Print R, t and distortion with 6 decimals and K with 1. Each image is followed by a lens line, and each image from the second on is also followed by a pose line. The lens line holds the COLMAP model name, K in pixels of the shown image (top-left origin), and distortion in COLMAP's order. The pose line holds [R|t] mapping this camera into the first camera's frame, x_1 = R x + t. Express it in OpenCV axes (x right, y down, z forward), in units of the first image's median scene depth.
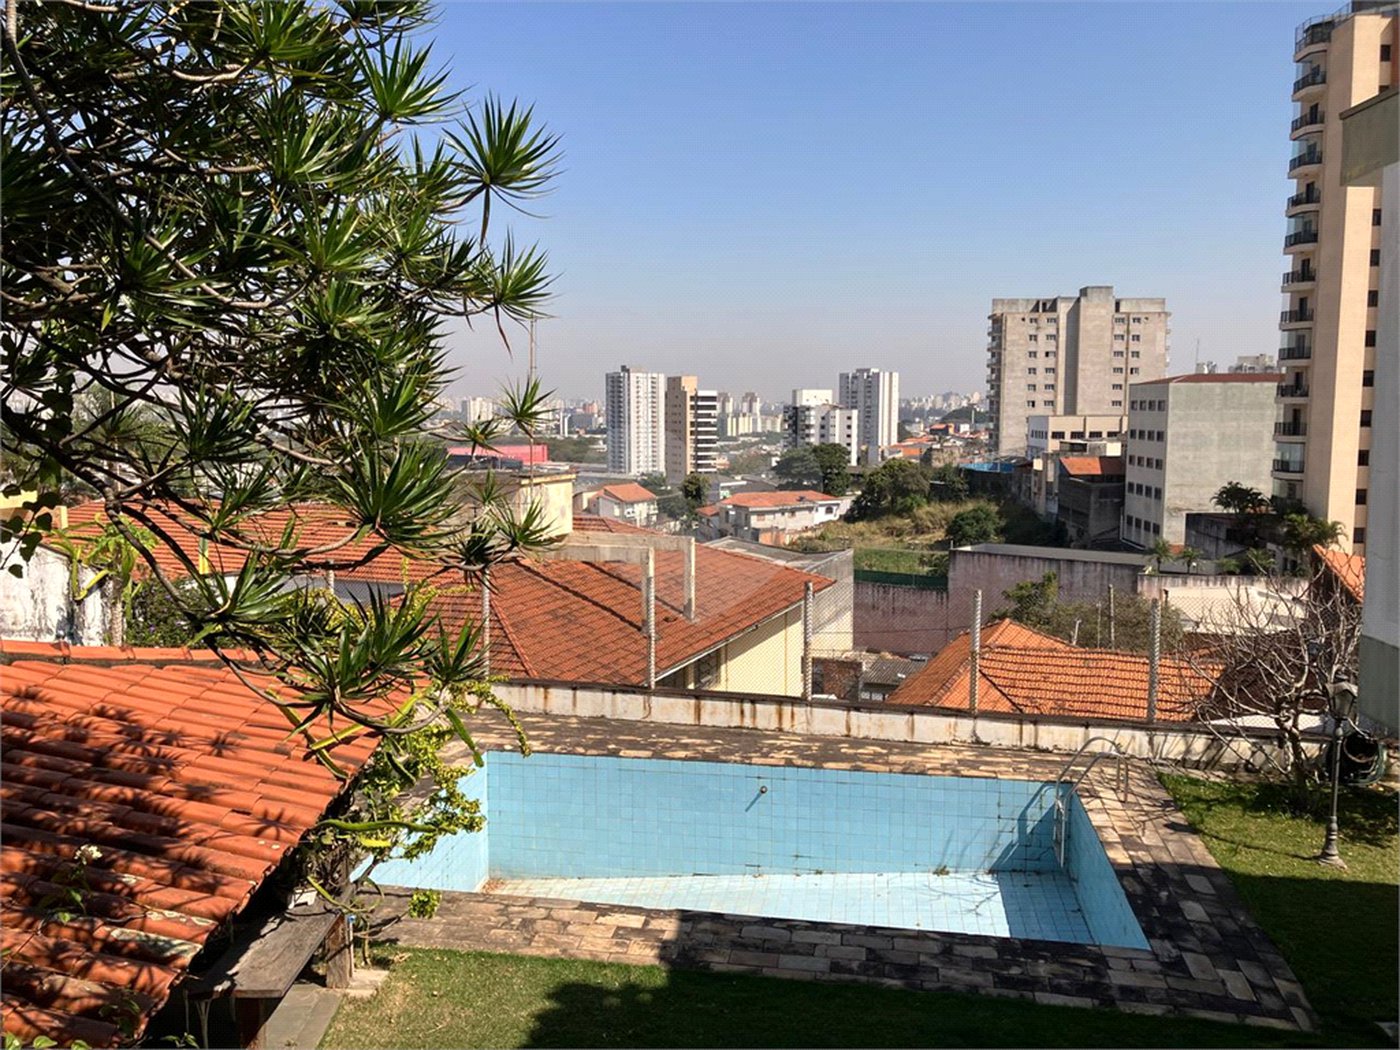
lens RADIAL K [[1151.2, 0, 689.4], [0, 1151.2, 535.4], [0, 0, 1]] dist [0.025149, -0.031956]
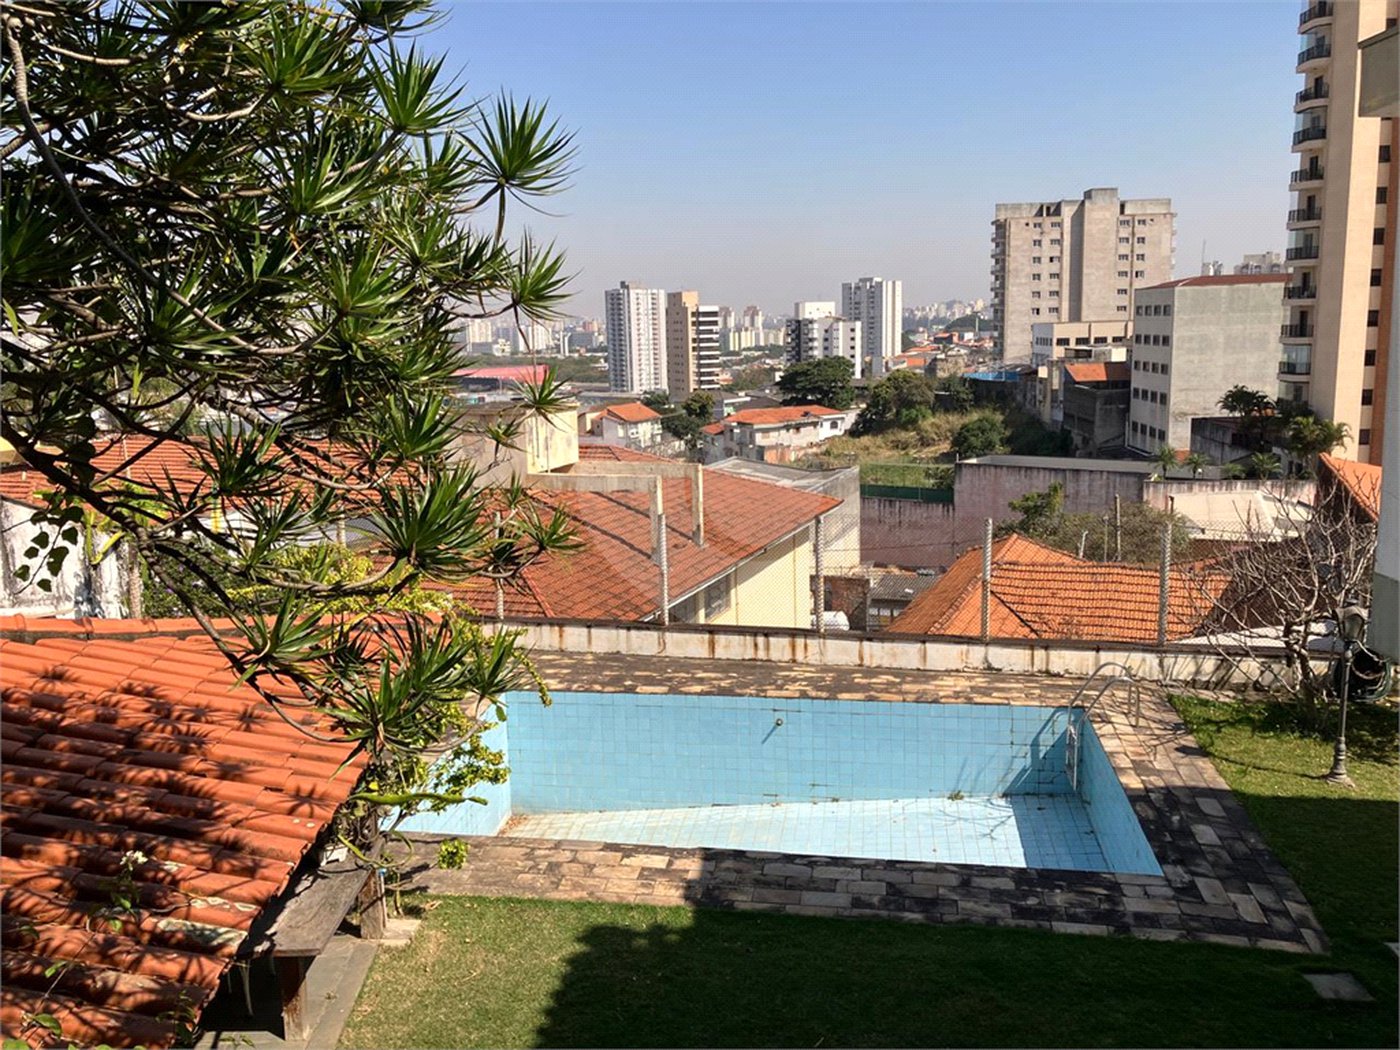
lens RADIAL K [[1151.2, 0, 698.3], [0, 1151.2, 527.8], [0, 0, 1]] dist [0.025149, -0.031956]
pose [[0.999636, -0.026899, 0.002201, -0.004288], [0.026693, 0.997433, 0.066447, -0.017315], [-0.003983, -0.066364, 0.997788, 0.000401]]
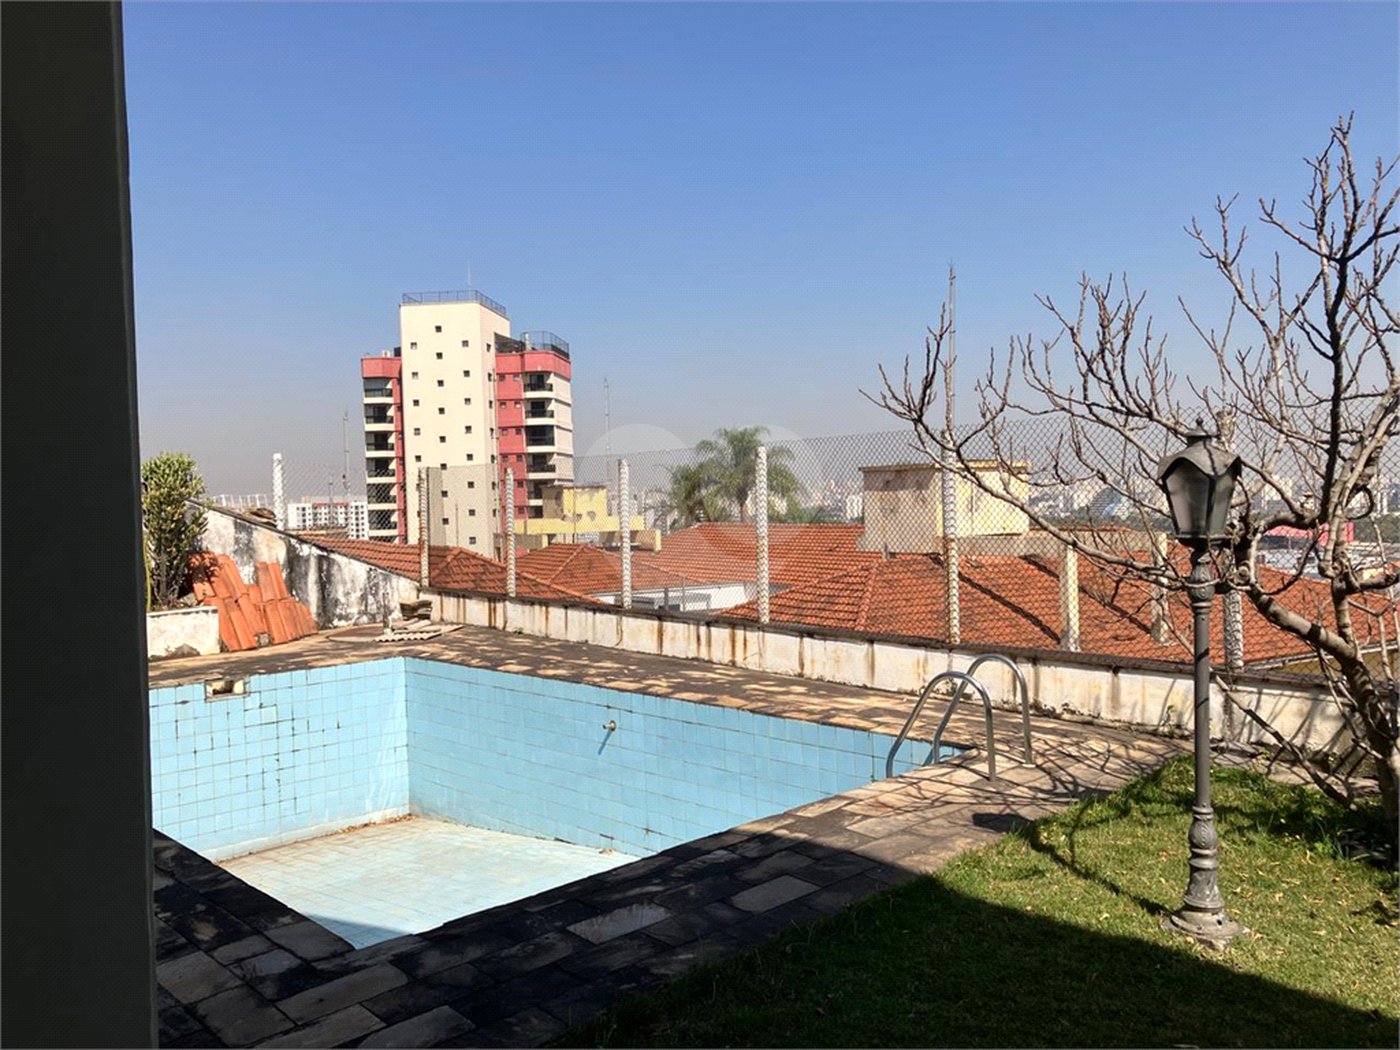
lens RADIAL K [[1151.2, 0, 746.1], [0, 1151.2, 537.2], [0, 0, 1]] dist [0.025149, -0.031956]
pose [[0.801958, -0.008079, -0.597326, 0.493066], [-0.039360, 0.997021, -0.066329, 0.137148], [0.596082, 0.076704, 0.799251, 0.443438]]
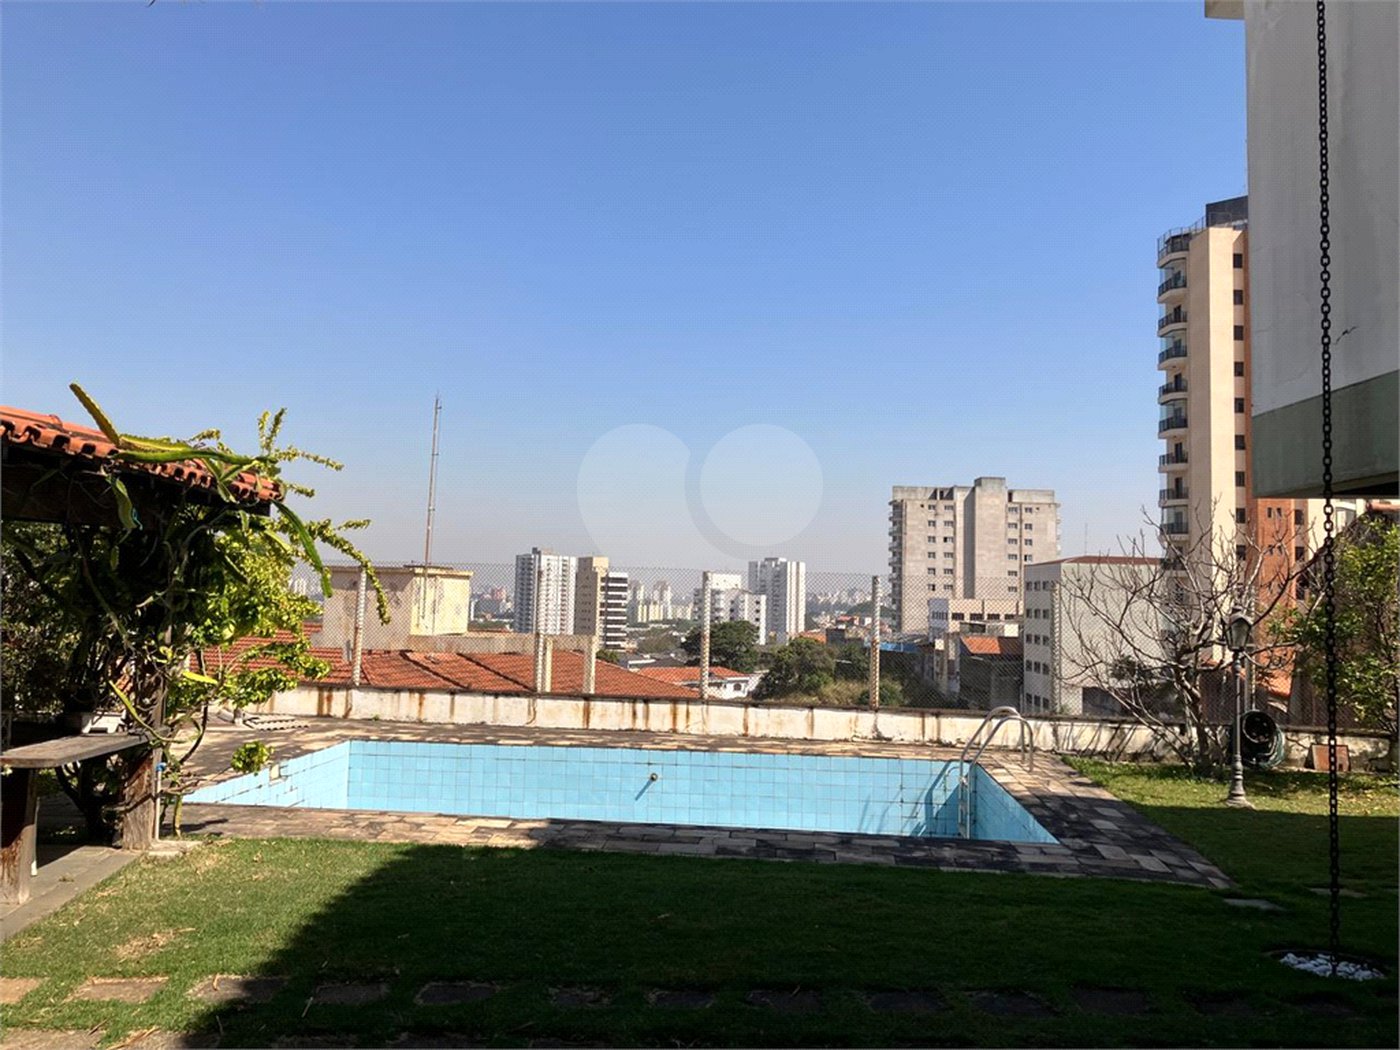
lens RADIAL K [[1151.2, 0, 717.2], [0, 1151.2, 540.1], [0, 0, 1]] dist [0.025149, -0.031956]
pose [[0.994685, 0.023454, 0.100256, 0.015837], [-0.006573, 0.986188, -0.165498, 0.168923], [-0.102753, 0.163960, 0.981101, 0.048059]]
